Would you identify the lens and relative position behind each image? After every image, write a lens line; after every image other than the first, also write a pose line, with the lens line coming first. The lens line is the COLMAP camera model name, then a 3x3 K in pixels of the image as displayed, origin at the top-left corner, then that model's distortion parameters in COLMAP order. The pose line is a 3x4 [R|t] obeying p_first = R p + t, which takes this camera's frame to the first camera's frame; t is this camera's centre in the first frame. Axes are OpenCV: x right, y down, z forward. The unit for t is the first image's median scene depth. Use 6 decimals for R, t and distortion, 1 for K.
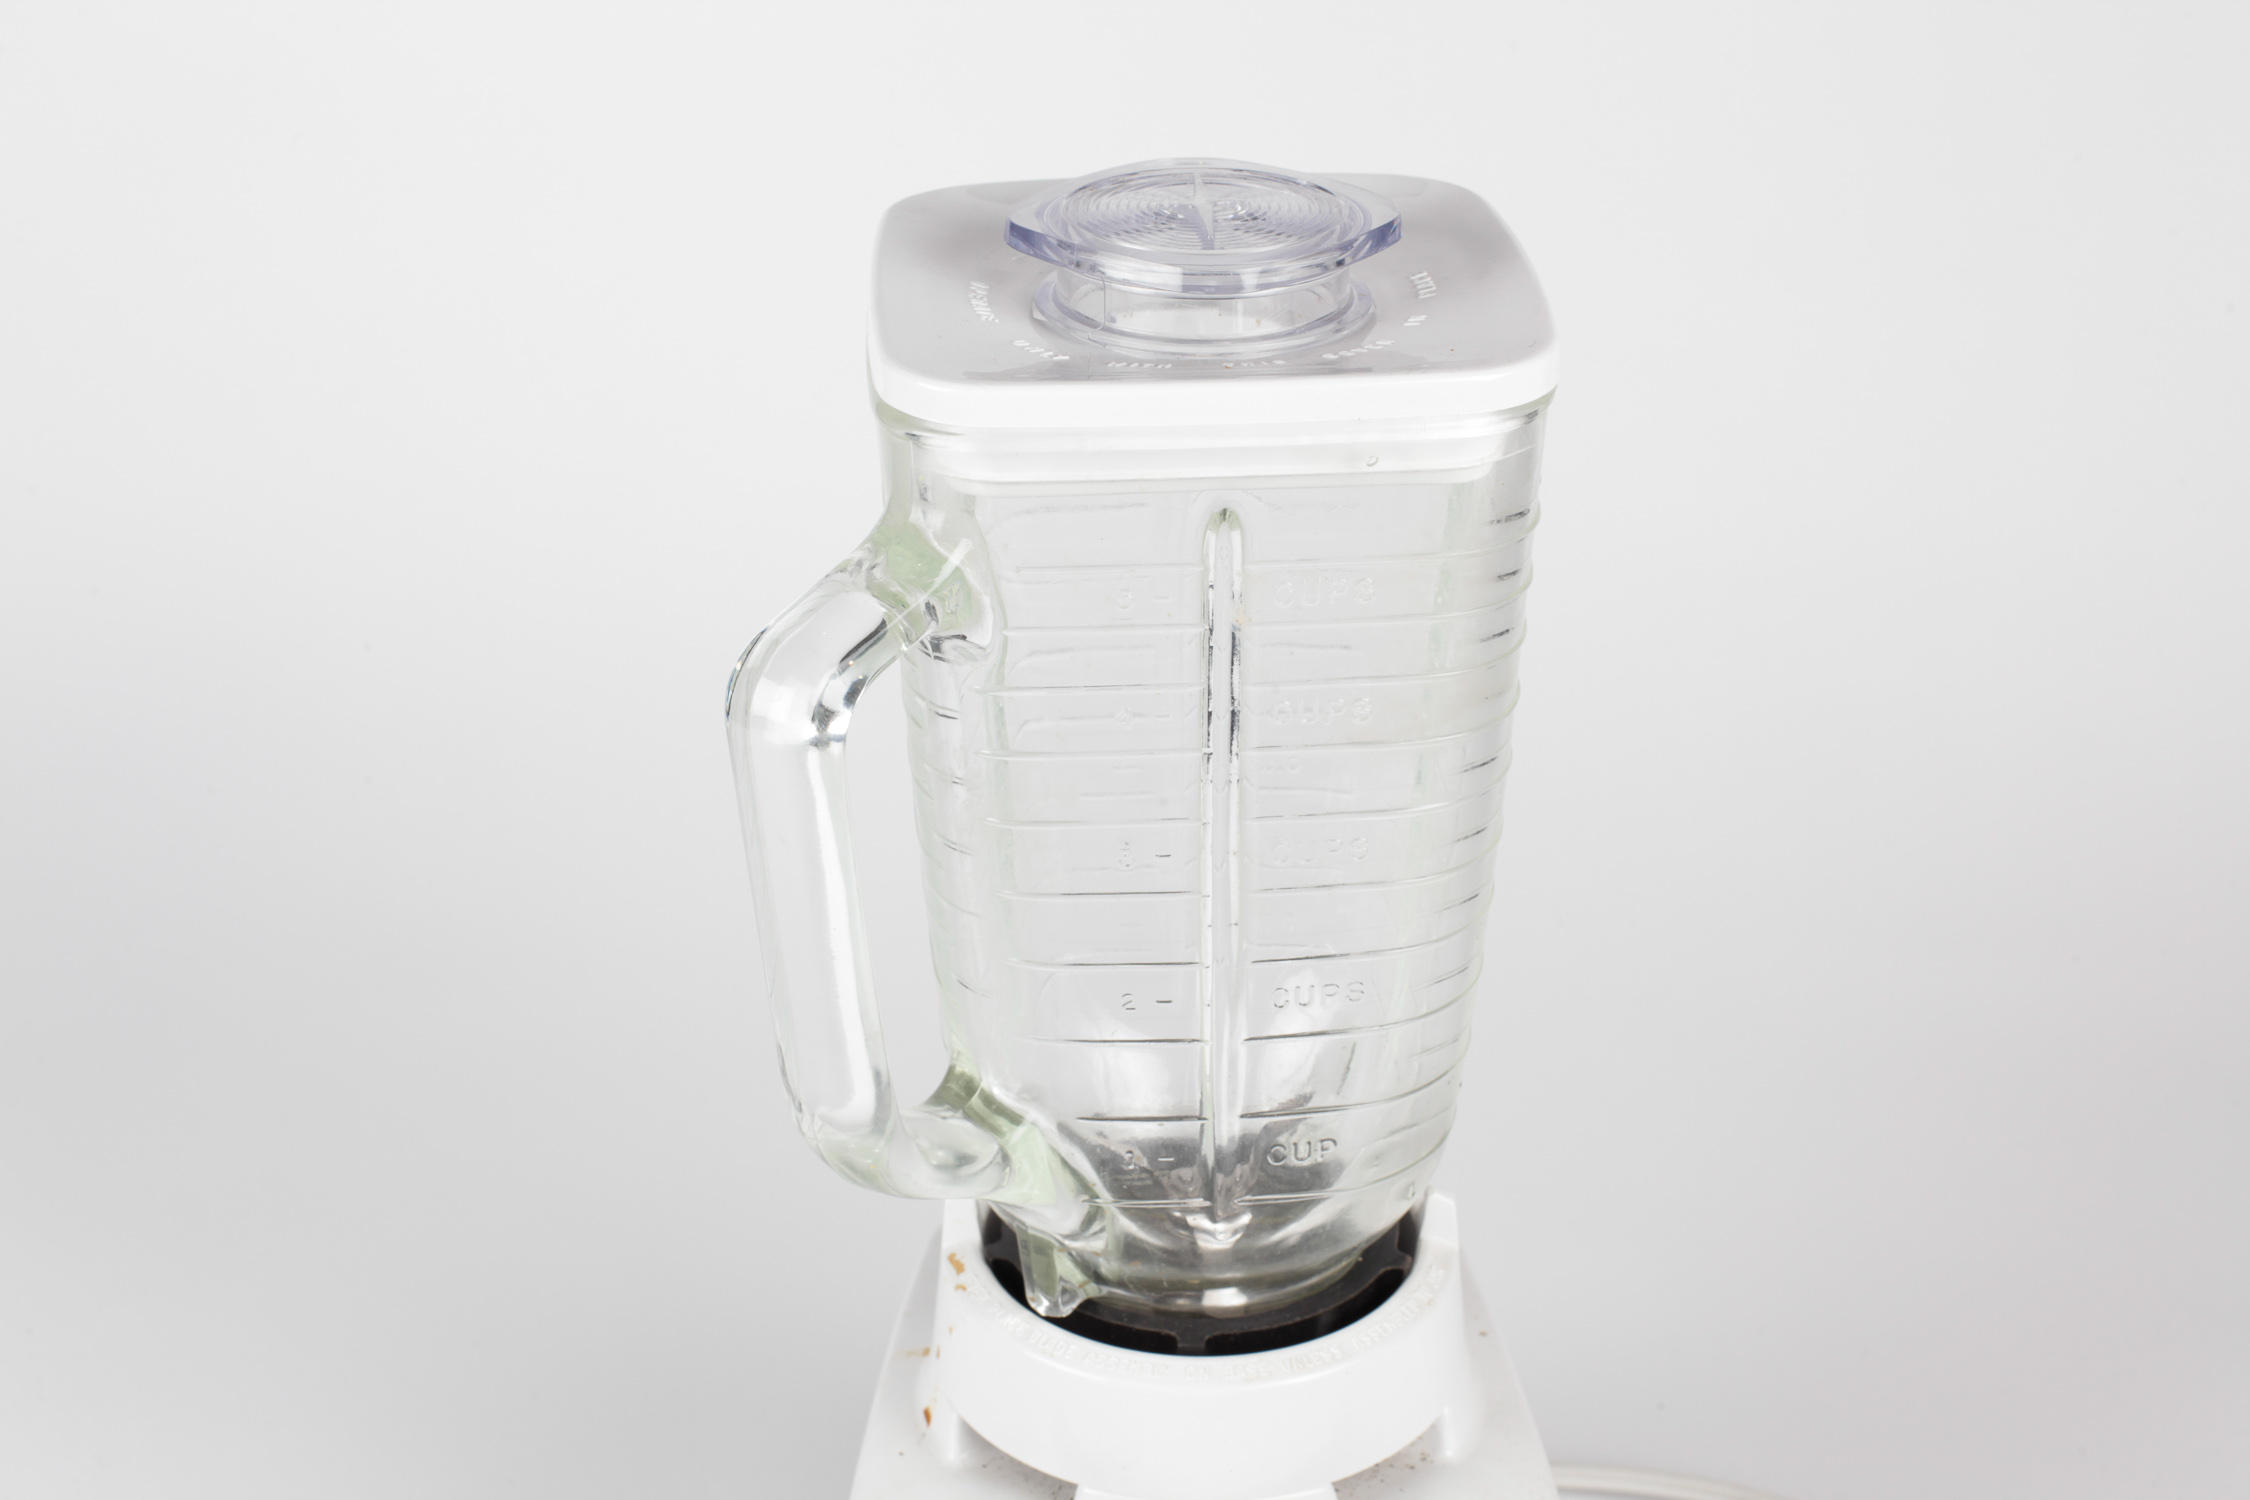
lens RADIAL K [[3478.6, 0, 1127.4], [0, 3478.6, 743.6], [0, 0, 1]] dist [-0.136673, -0.026298]
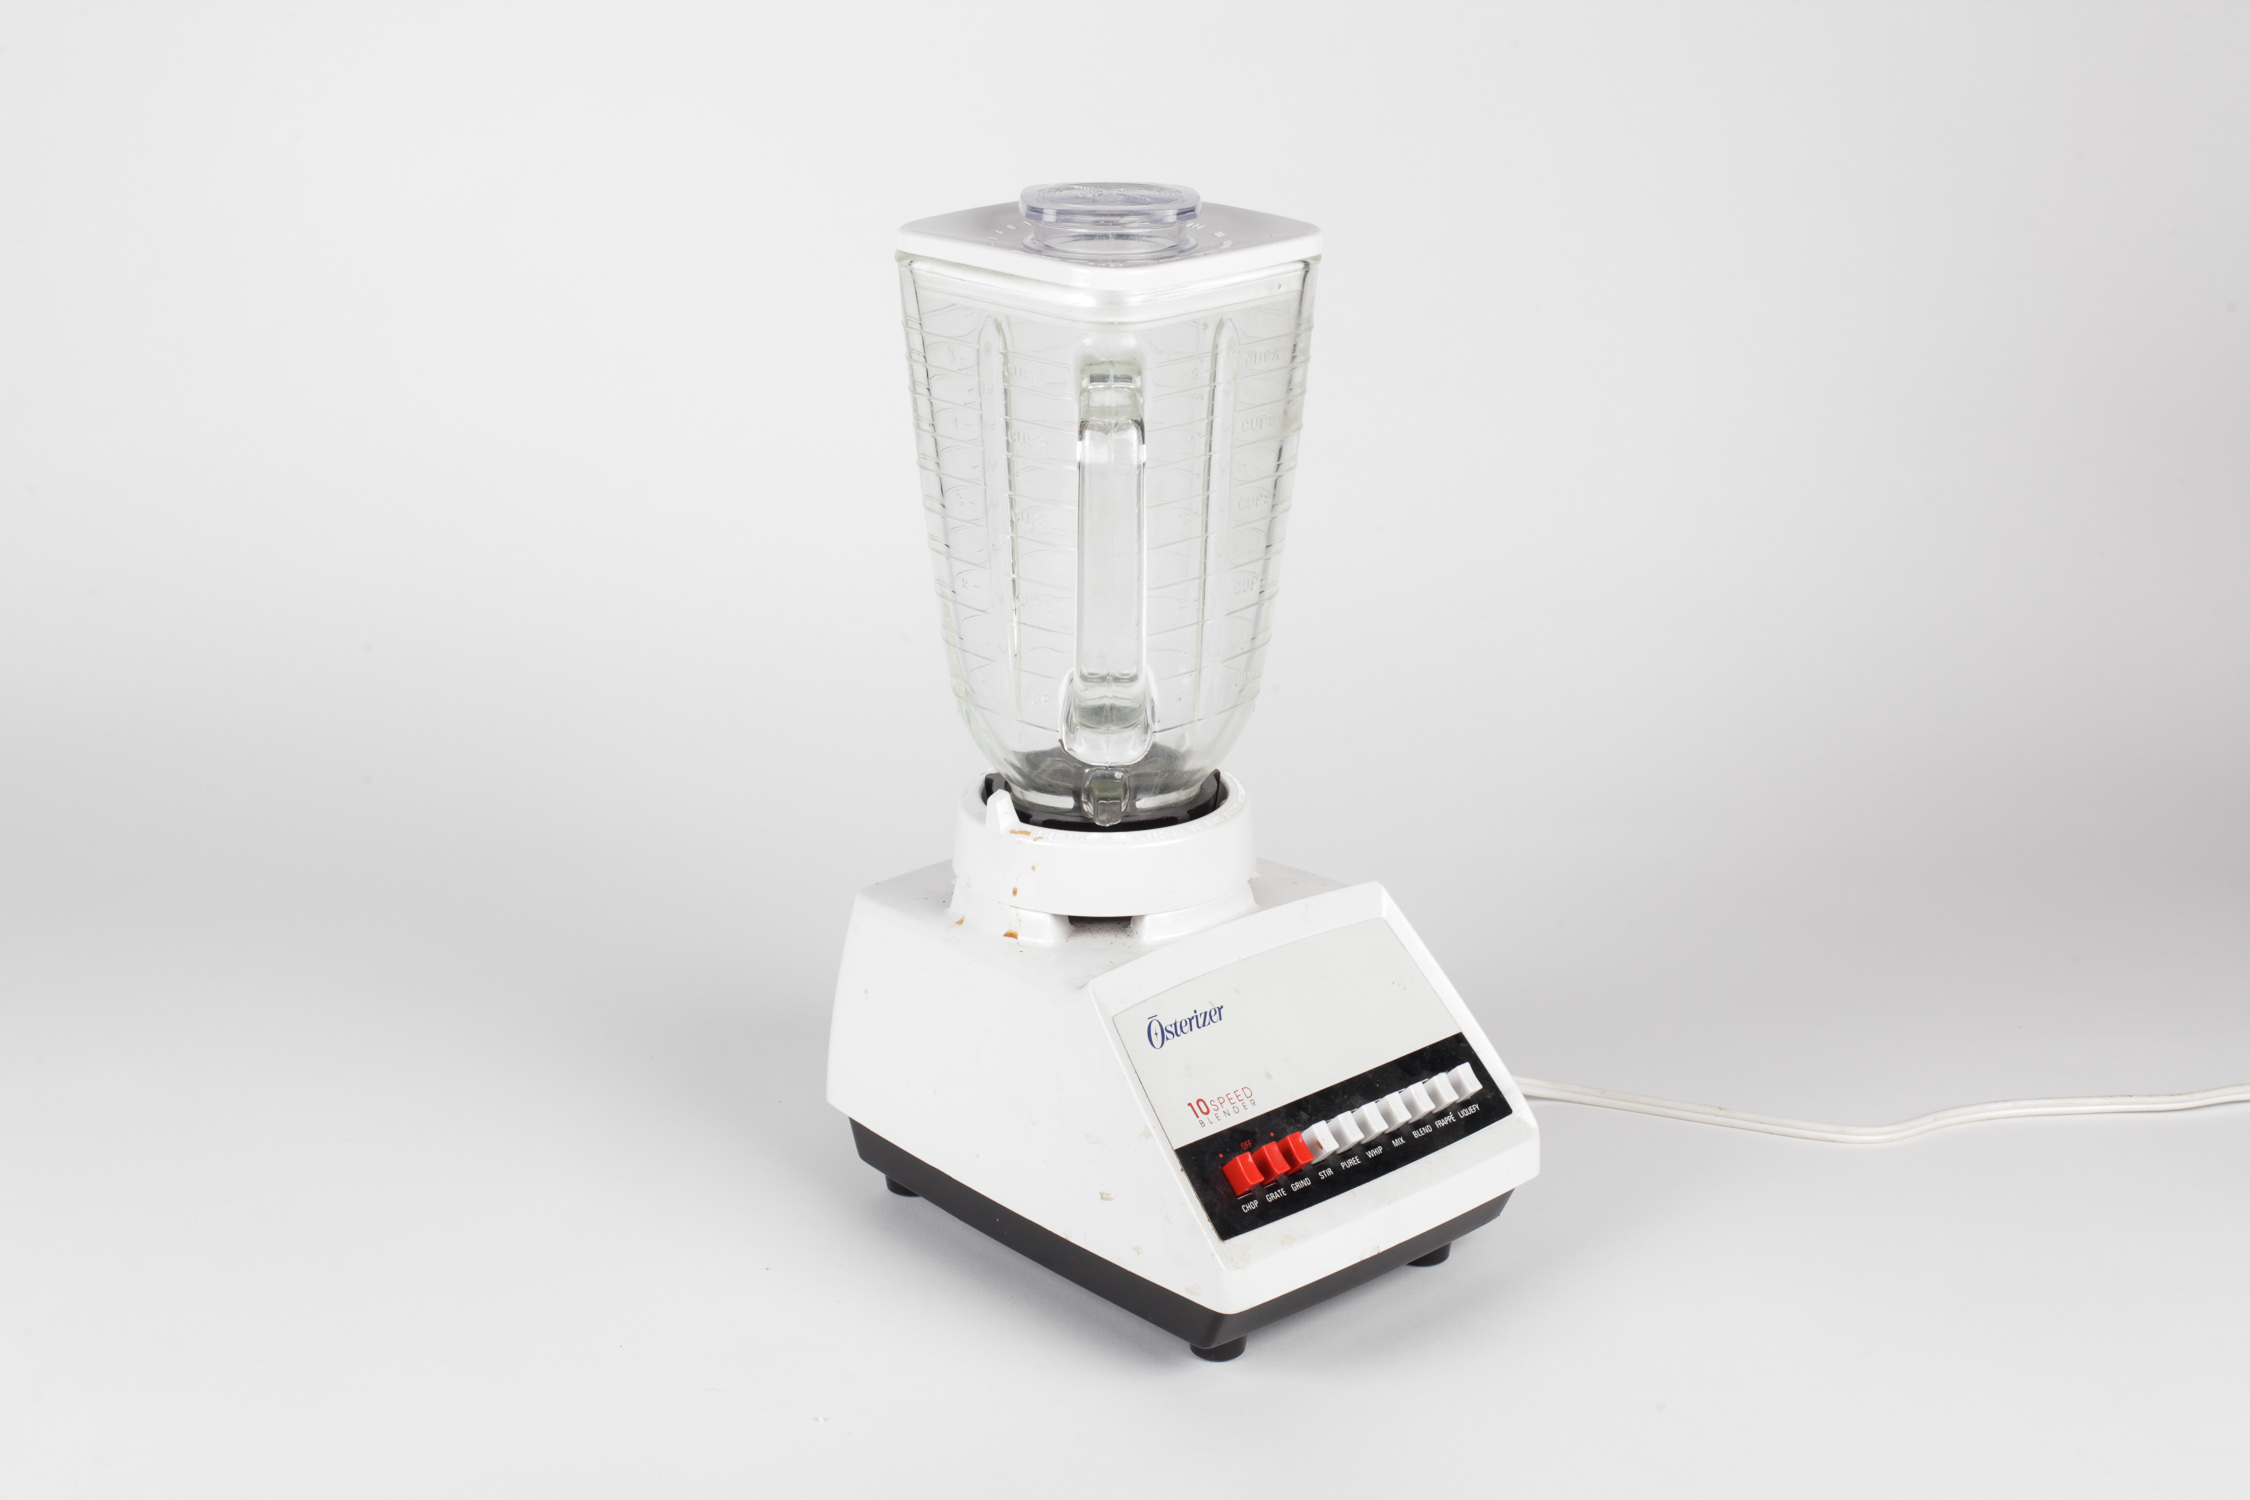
lens RADIAL K [[3478.6, 0, 1127.4], [0, 3478.6, 743.6], [0, 0, 1]] dist [-0.136673, -0.026298]
pose [[0.735681, -0.213136, 0.642920, -1.160876], [0.290826, 0.956648, -0.015645, 0.155721], [-0.611714, 0.198488, 0.765774, -0.385682]]
